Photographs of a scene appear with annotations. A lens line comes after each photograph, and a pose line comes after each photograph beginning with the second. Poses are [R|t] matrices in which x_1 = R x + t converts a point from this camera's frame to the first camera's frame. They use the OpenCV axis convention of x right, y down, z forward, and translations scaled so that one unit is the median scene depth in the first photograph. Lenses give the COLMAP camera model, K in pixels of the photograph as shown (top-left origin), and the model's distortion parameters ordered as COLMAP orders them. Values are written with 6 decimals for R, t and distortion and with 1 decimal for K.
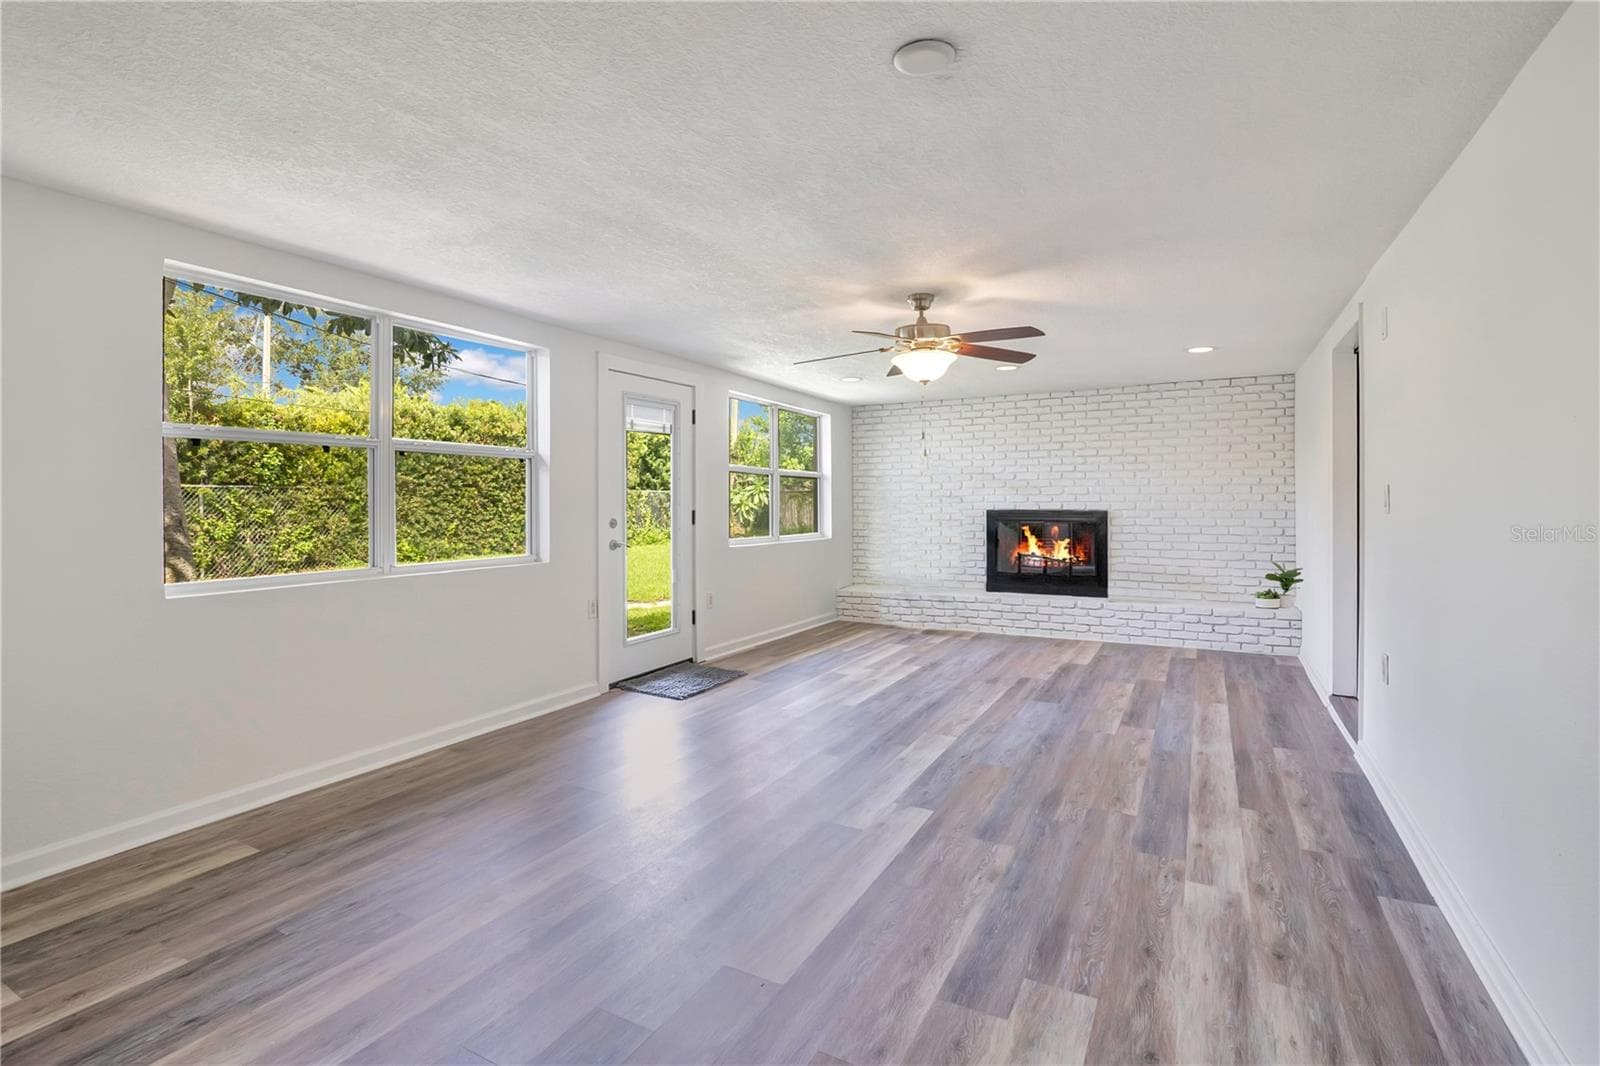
lens RADIAL K [[764.0, 0, 798.8], [0, 764.0, 518.4], [0, 0, 1]] dist [-0.001906, 0.000170]
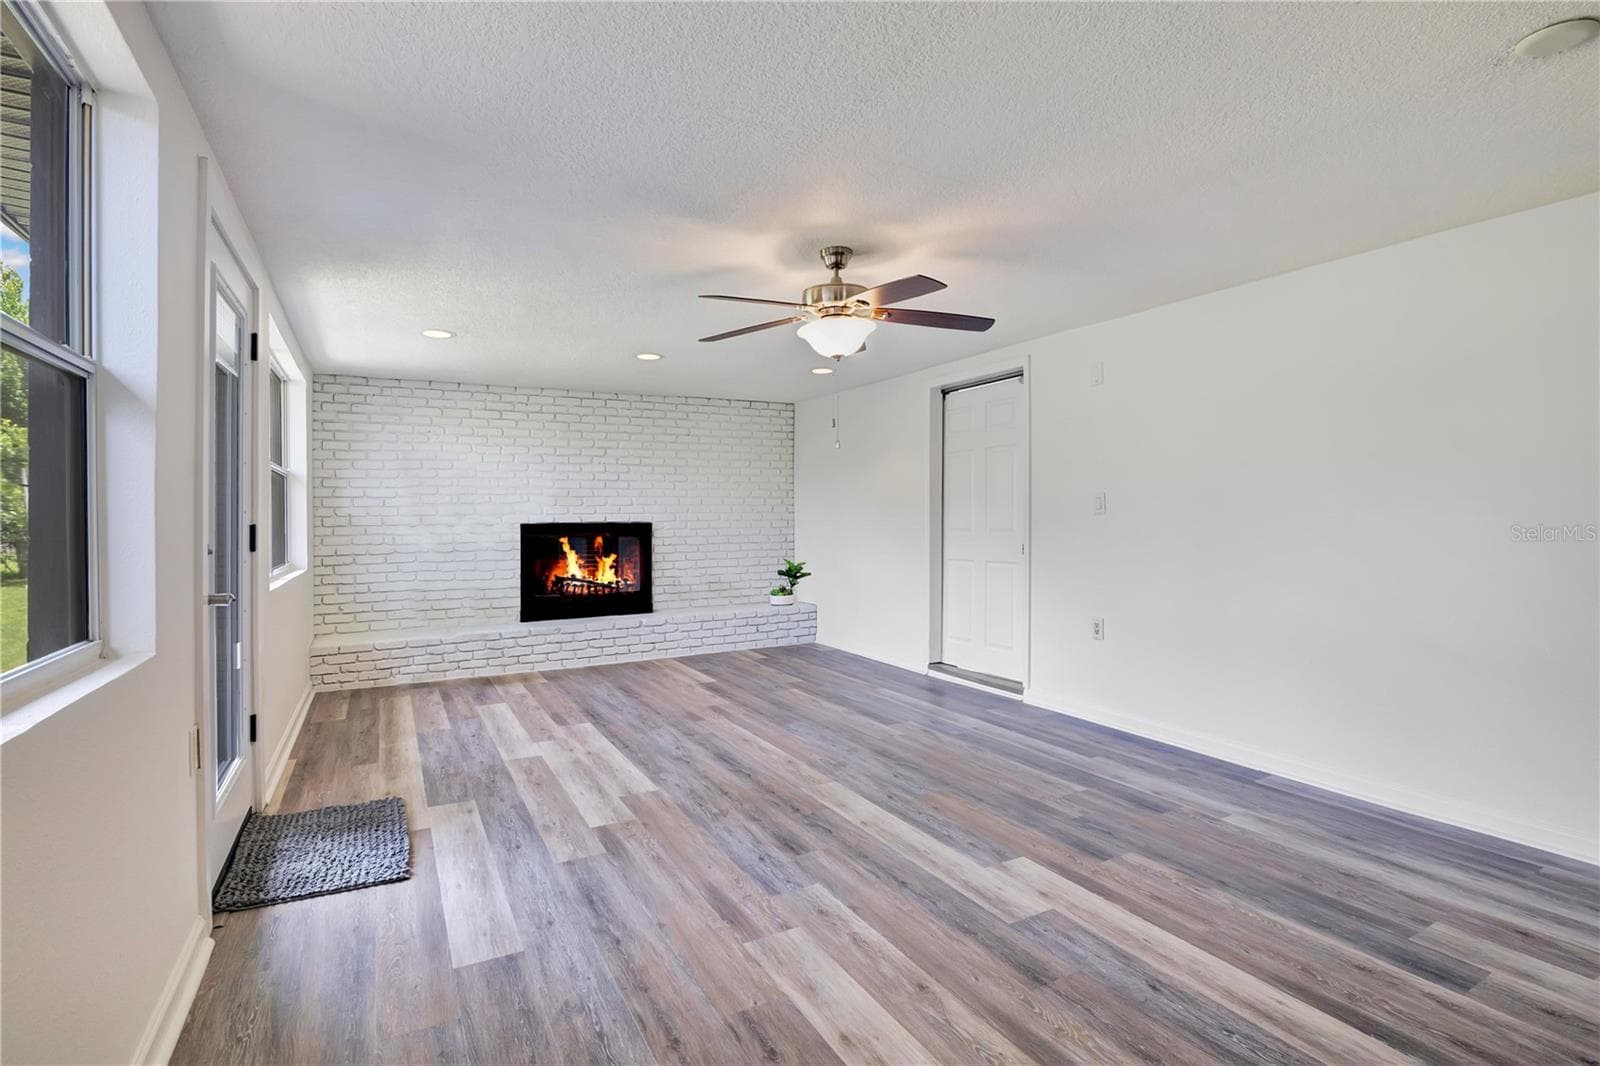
lens RADIAL K [[754.0, 0, 800.0], [0, 754.0, 533.0], [0, 0, 1]] dist [-0.019136, 0.000323]
pose [[0.546098, -0.020541, 0.837469, -0.499304], [0.026694, 0.999618, 0.007111, 0.002513], [-0.837296, 0.018472, 0.546438, 0.554430]]
